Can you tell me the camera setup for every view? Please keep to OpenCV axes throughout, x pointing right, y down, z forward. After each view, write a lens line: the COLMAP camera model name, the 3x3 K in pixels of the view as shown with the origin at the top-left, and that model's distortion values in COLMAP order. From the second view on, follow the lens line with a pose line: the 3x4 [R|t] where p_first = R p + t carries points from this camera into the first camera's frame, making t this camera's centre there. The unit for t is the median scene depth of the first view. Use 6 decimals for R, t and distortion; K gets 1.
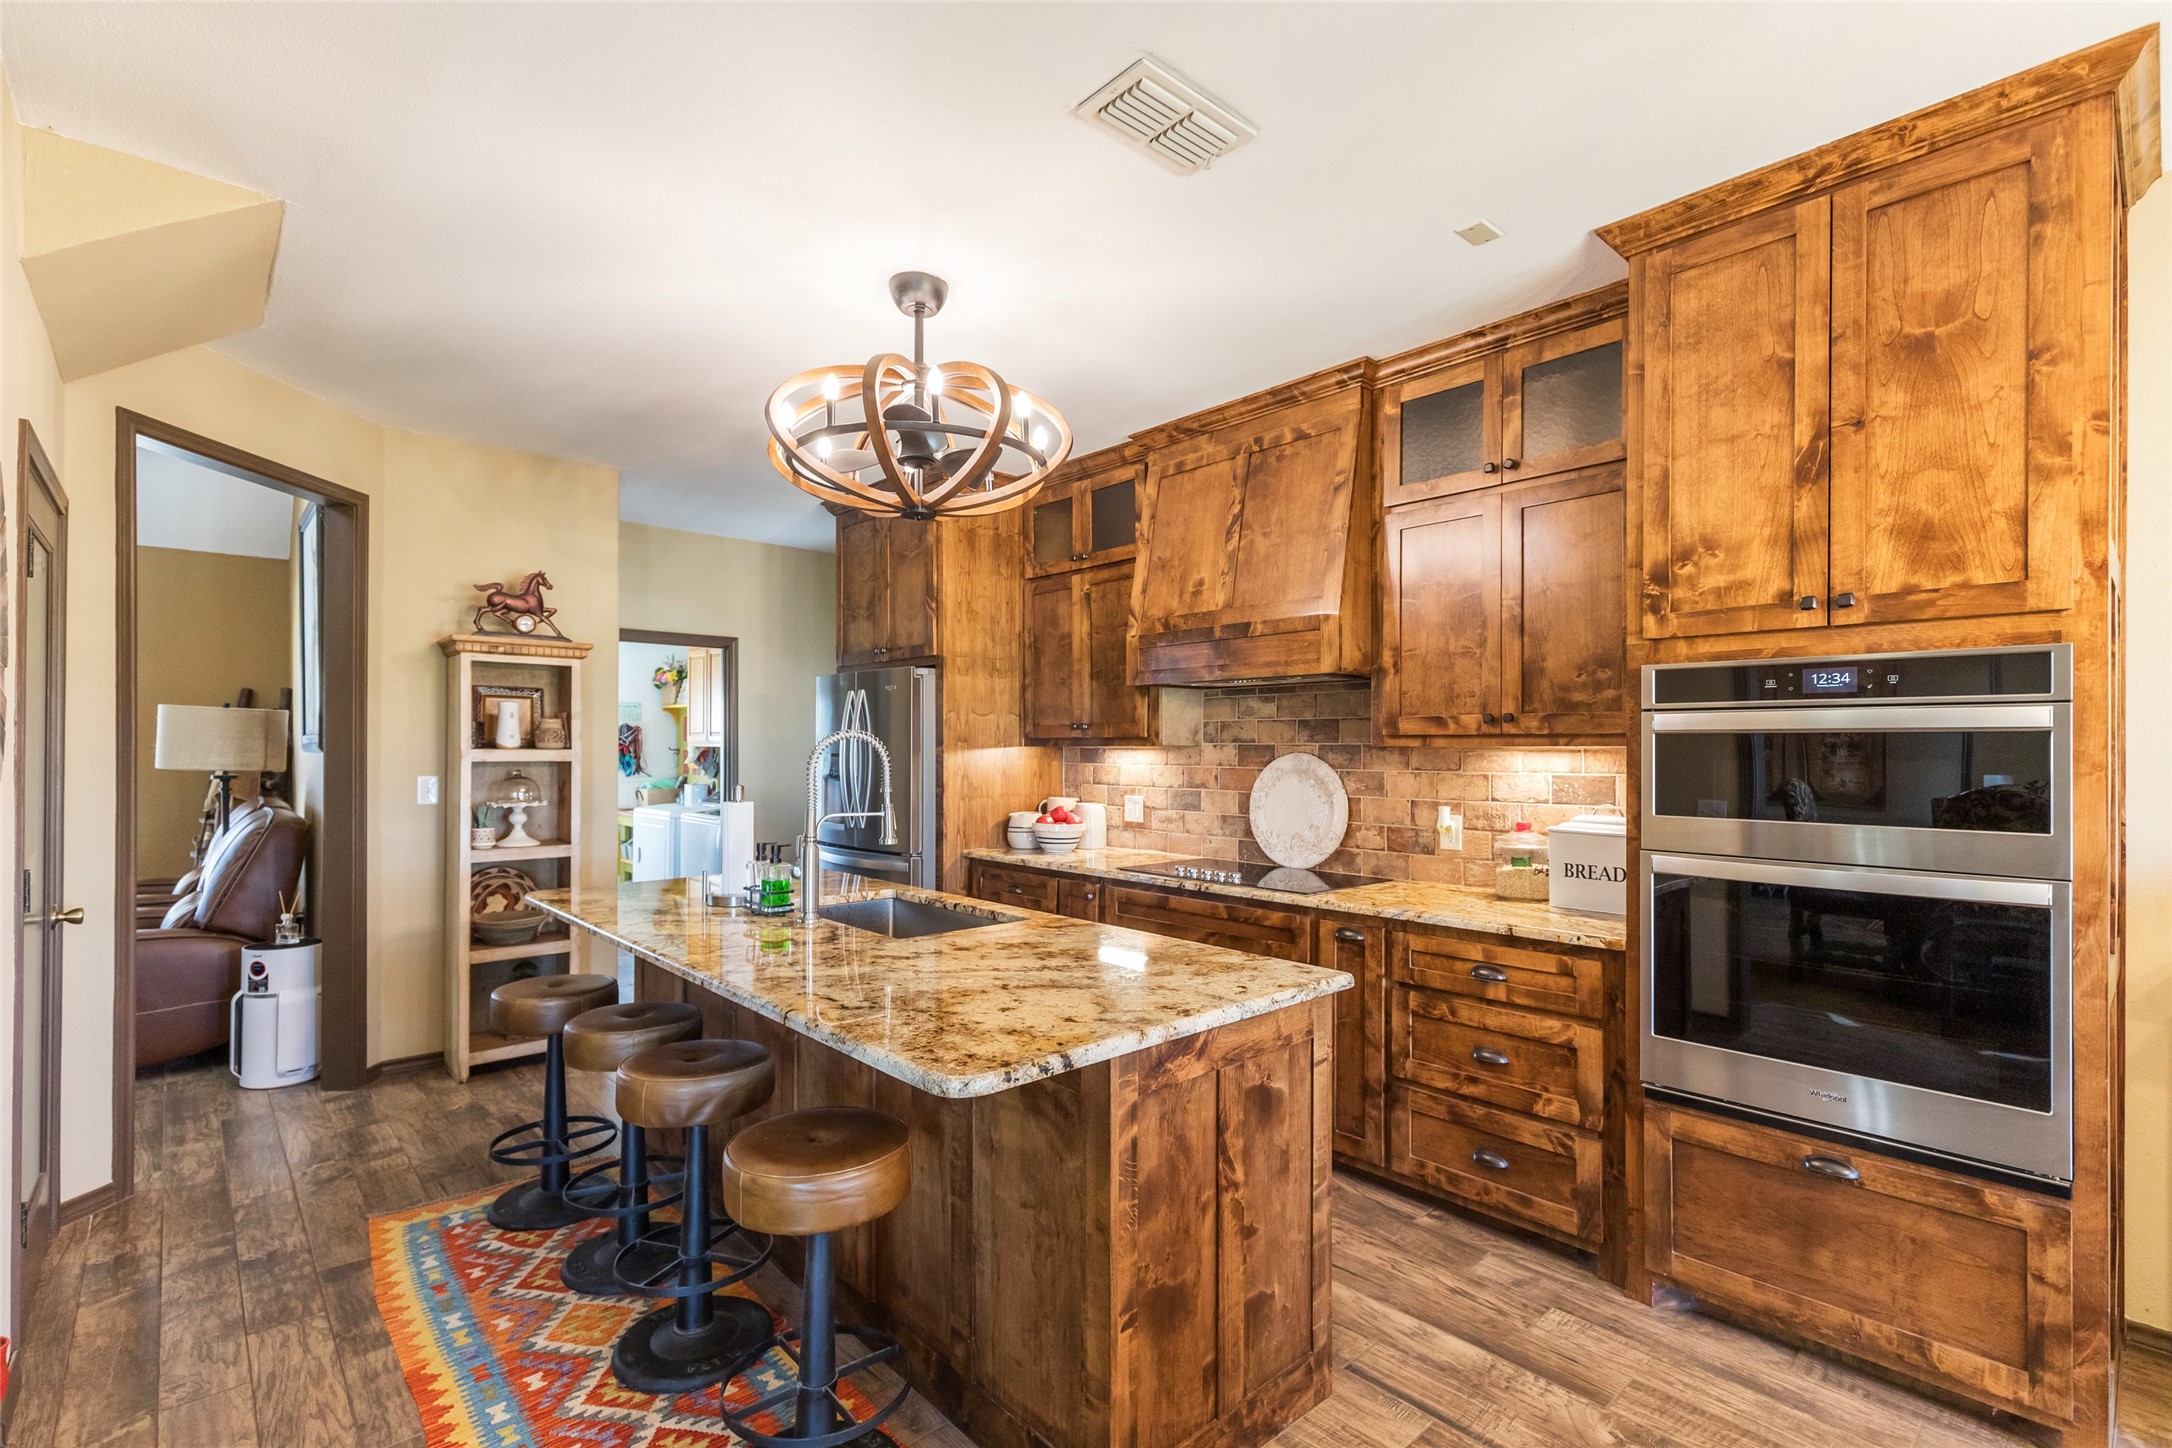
lens RADIAL K [[972.1, 0, 1088.8], [0, 972.1, 743.7], [0, 0, 1]] dist [0.000950, -0.000136]
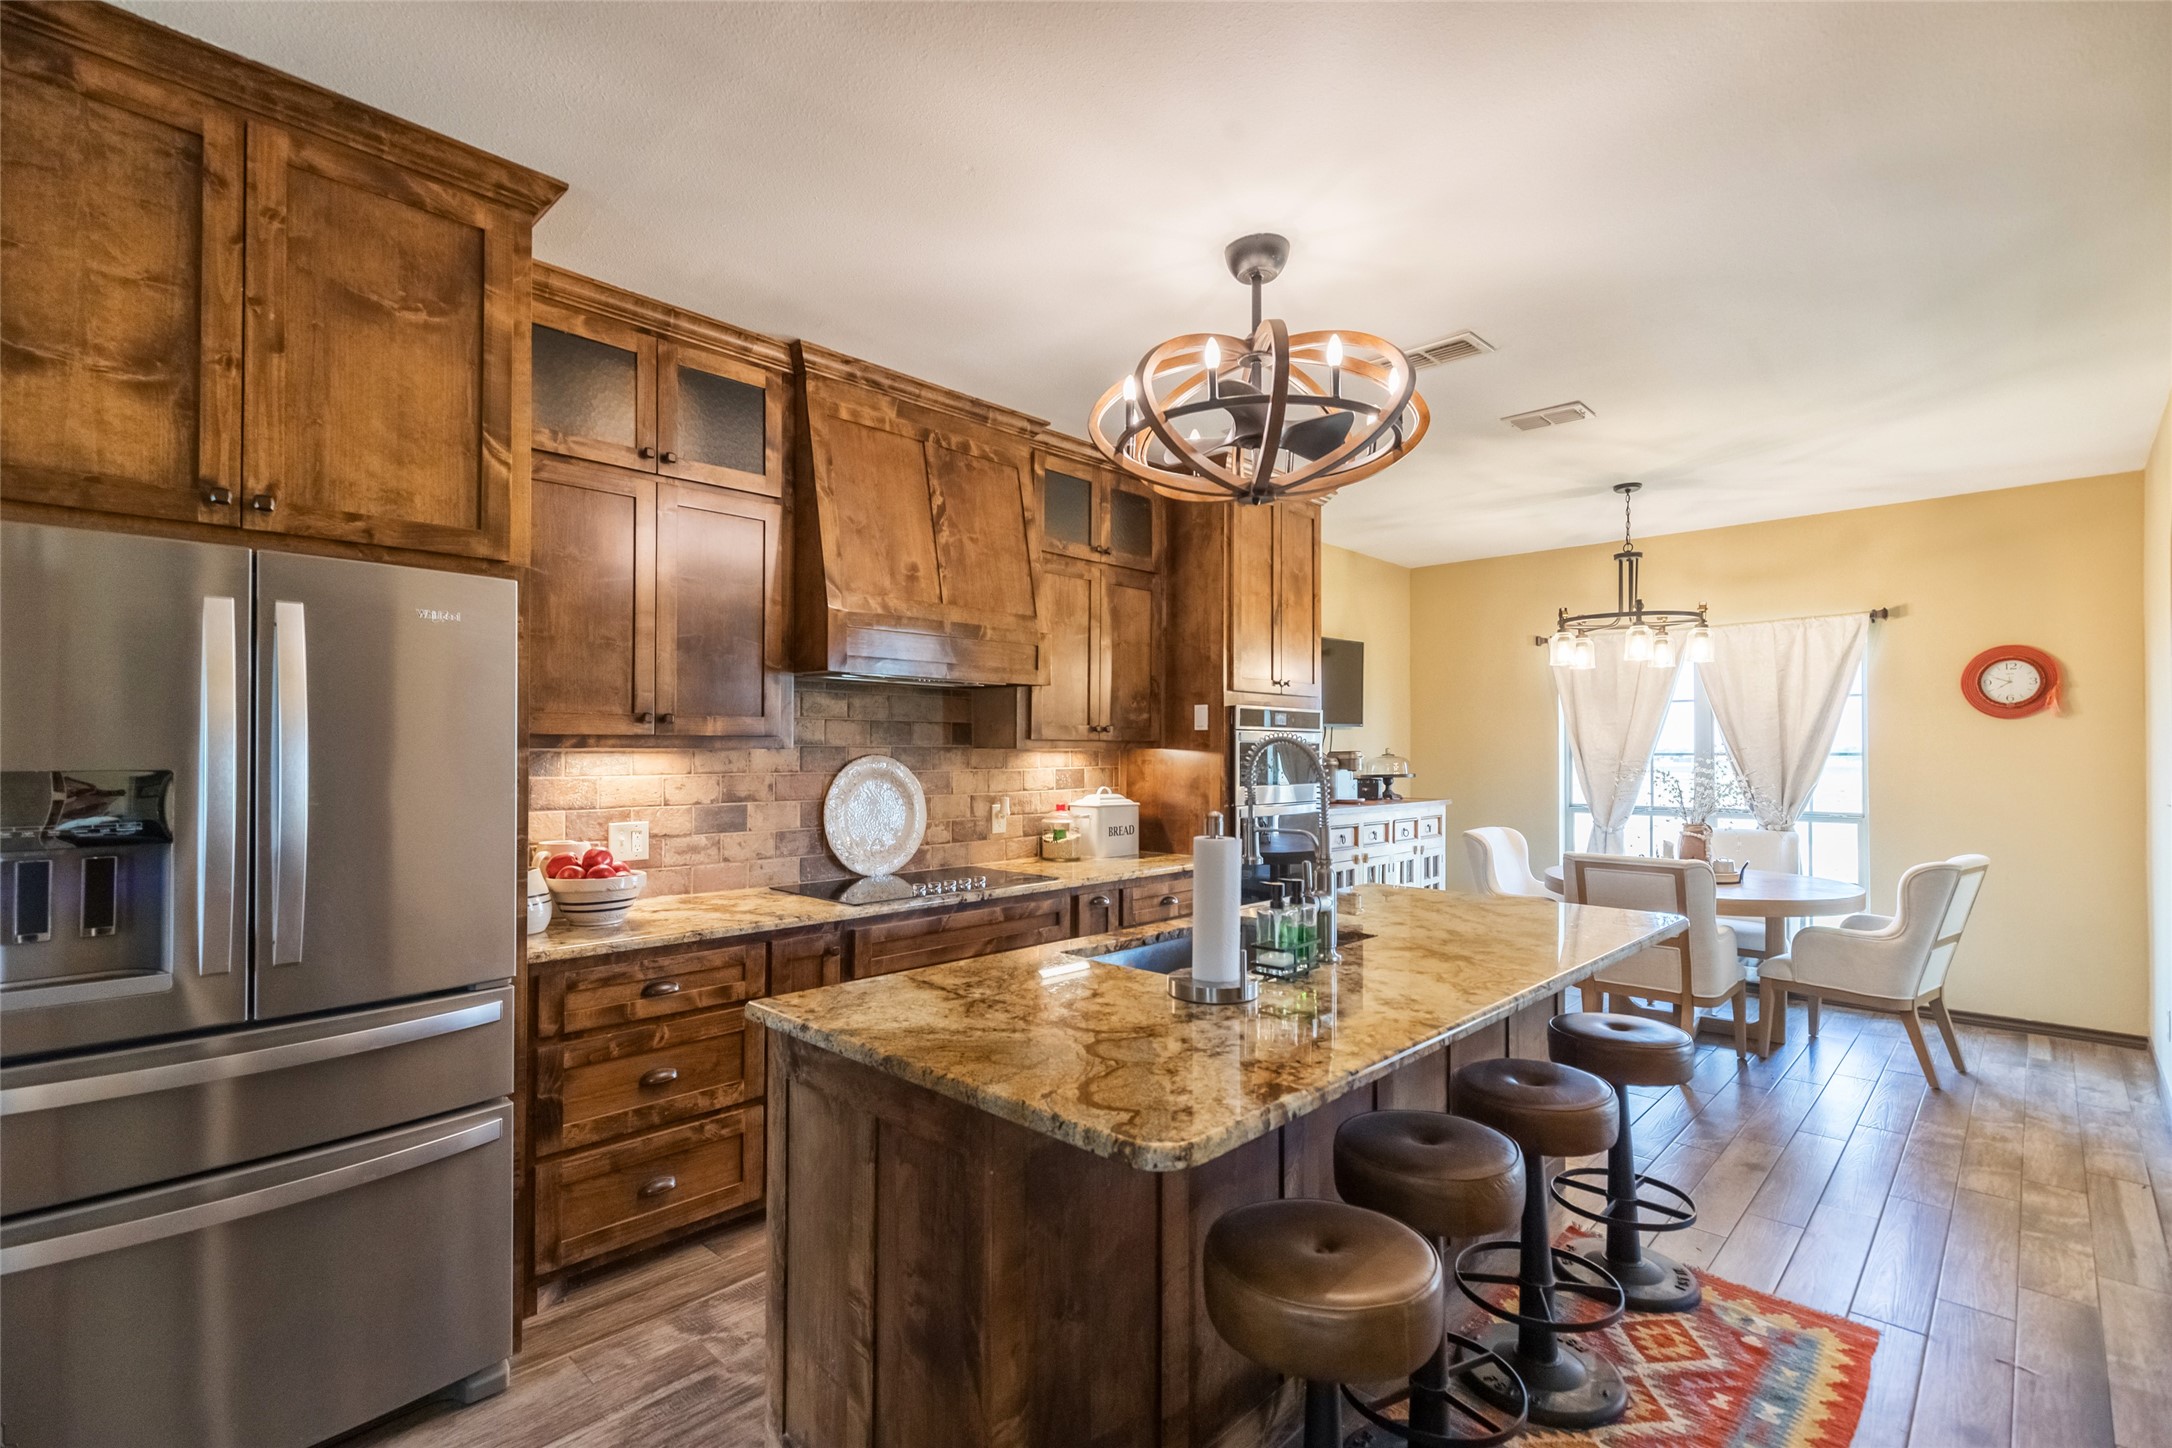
lens RADIAL K [[986.5, 0, 1083.9], [0, 986.5, 737.1], [0, 0, 1]] dist [0.004416, -0.000070]
pose [[-0.051647, 0.008937, 0.998625, -0.788490], [-0.005032, 0.999945, -0.009209, -0.000466], [-0.998653, -0.005501, -0.051600, 0.869595]]
